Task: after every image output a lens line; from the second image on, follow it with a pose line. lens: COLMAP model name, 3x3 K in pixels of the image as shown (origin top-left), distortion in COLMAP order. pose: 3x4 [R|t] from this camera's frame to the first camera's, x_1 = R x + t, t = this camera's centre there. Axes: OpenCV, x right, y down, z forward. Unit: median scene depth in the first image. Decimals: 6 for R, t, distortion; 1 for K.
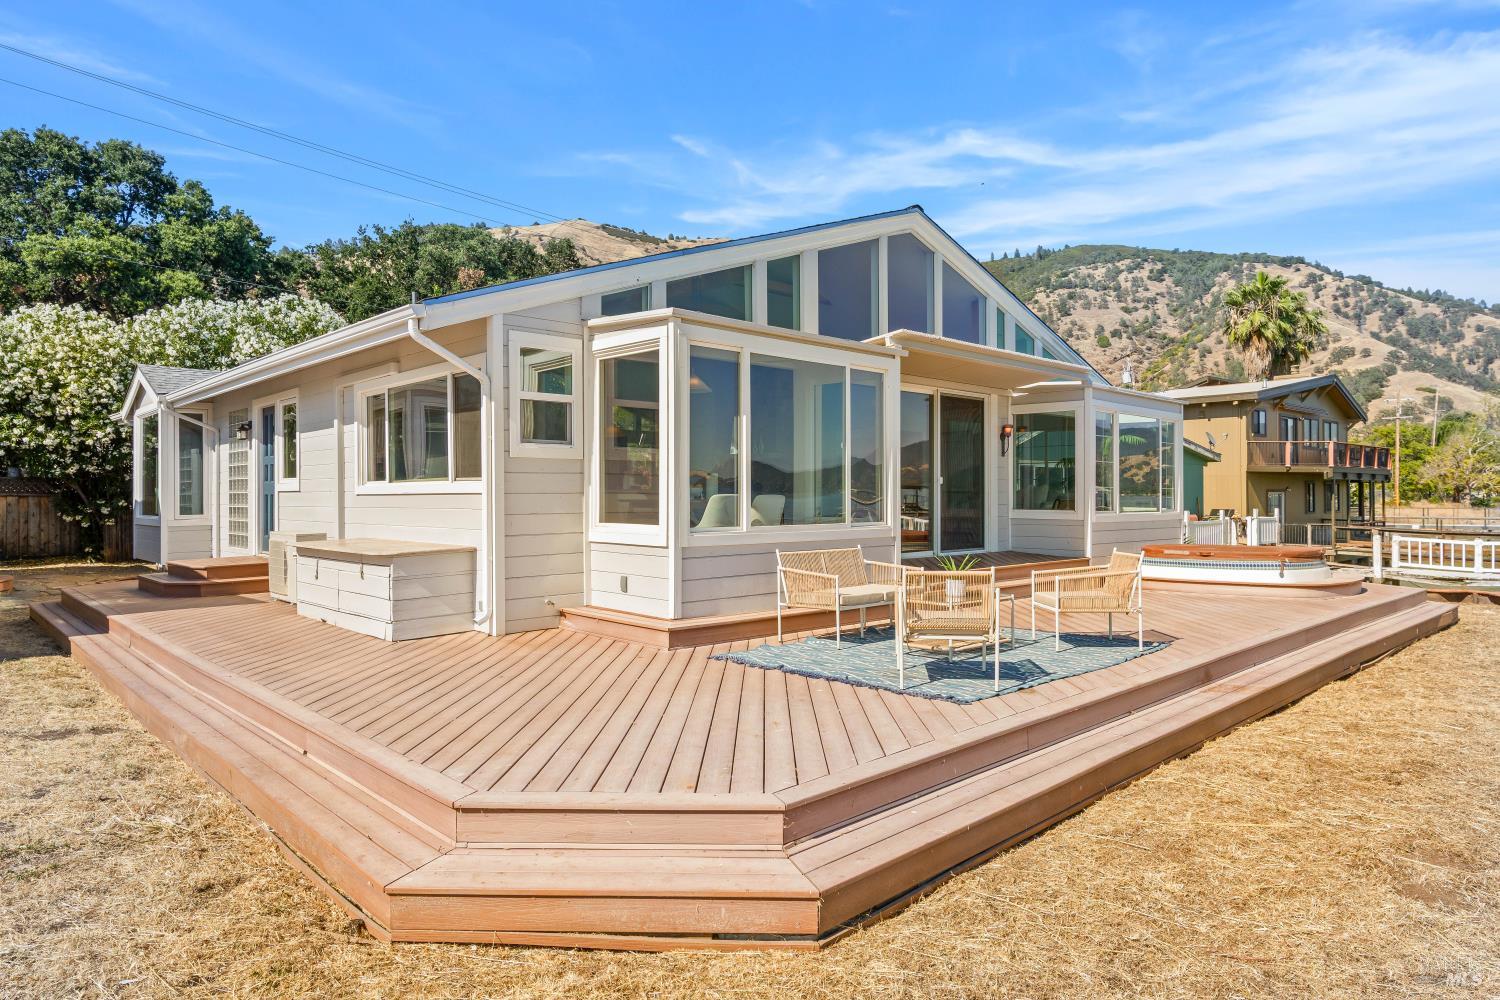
lens RADIAL K [[905.1, 0, 754.8], [0, 905.1, 496.2], [0, 0, 1]] dist [-0.001961, 0.003254]
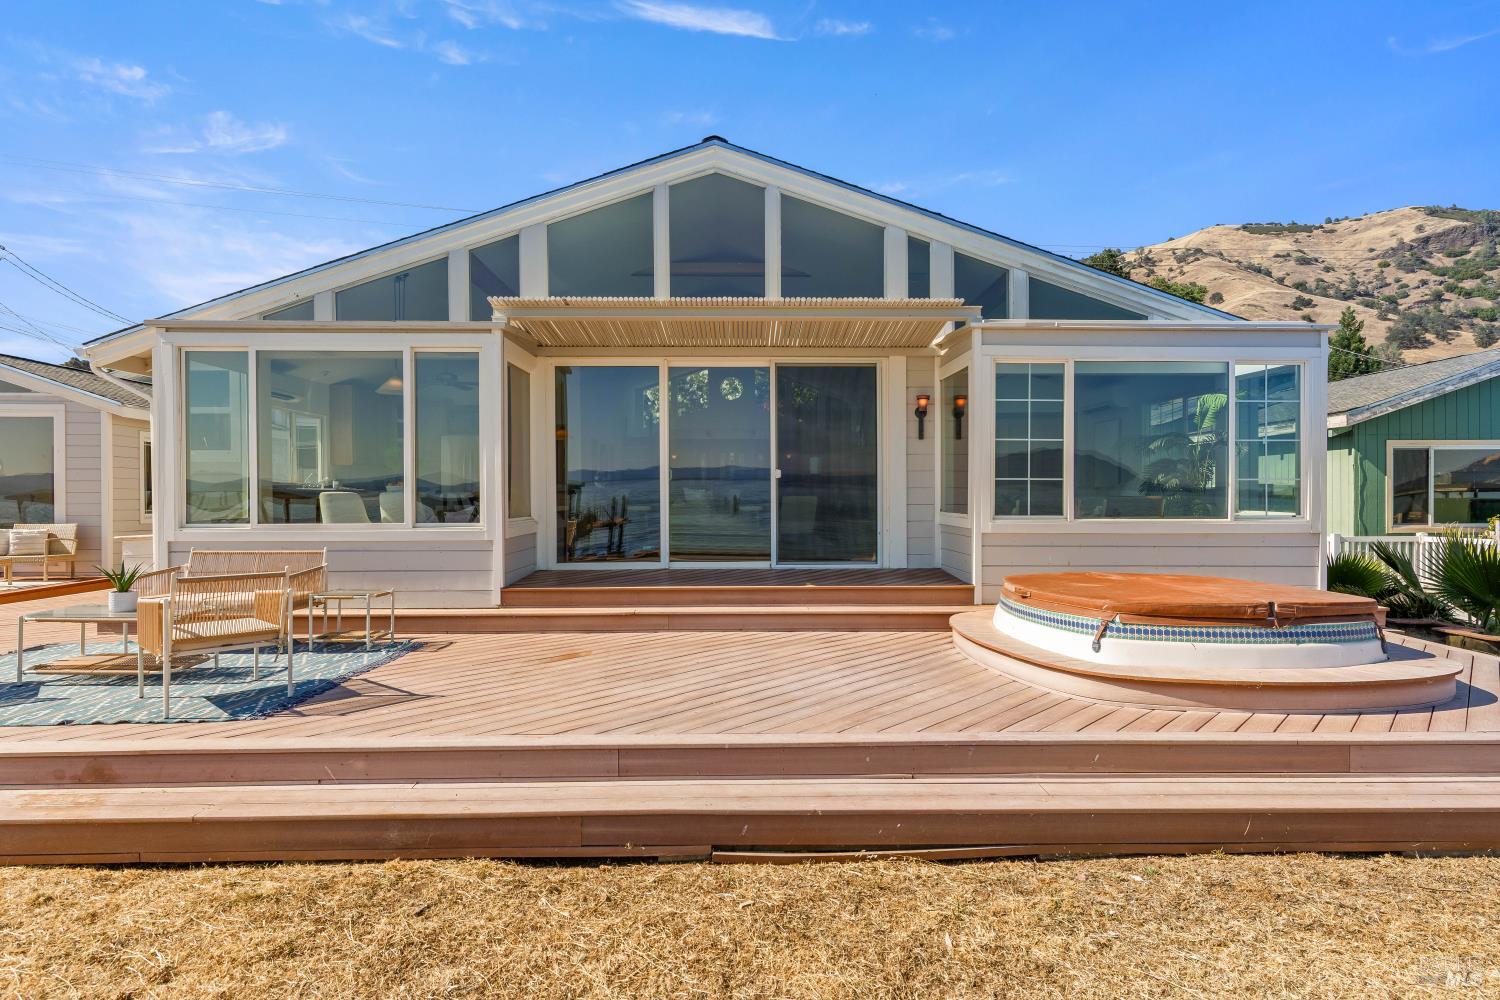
lens RADIAL K [[769.4, 0, 757.3], [0, 769.4, 503.8], [0, 0, 1]] dist [0.001152, -0.000524]
pose [[0.739954, 0.005636, -0.672634, 0.156144], [0.000775, 0.999957, 0.009232, 0.000605], [0.672657, -0.007352, 0.739918, 0.117965]]
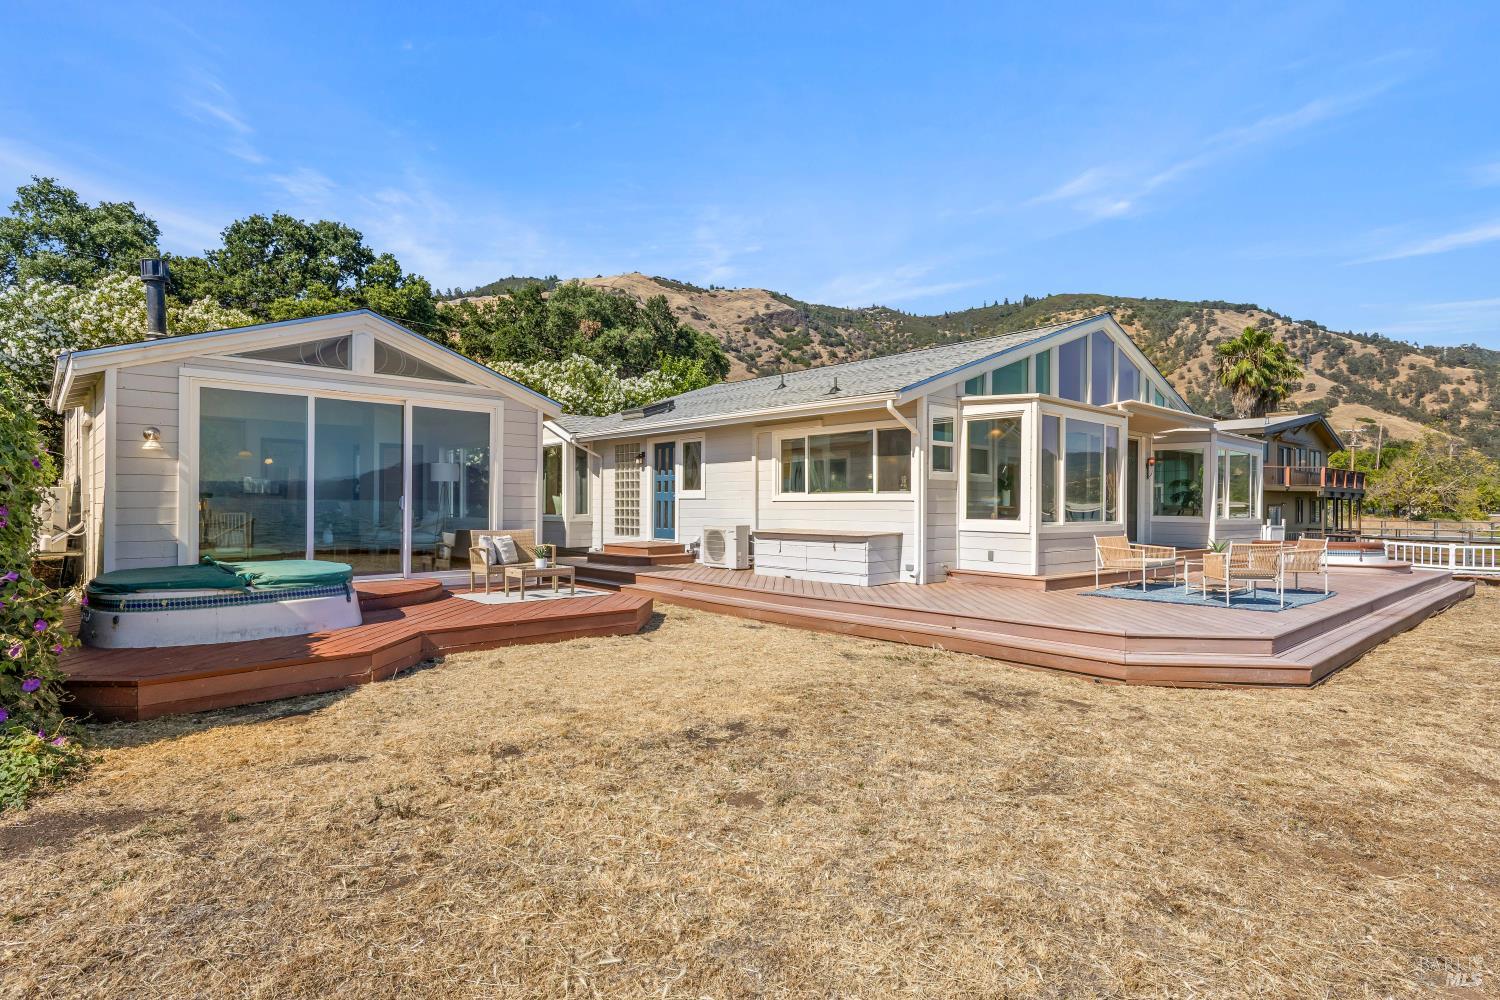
lens RADIAL K [[769.4, 0, 753.1], [0, 769.4, 505.3], [0, 0, 1]] dist [0.001152, -0.000524]
pose [[0.999455, 0.009002, -0.031756, -0.078899], [-0.009073, 0.999957, -0.002085, 0.001562], [0.031736, 0.002372, 0.999493, -0.063990]]
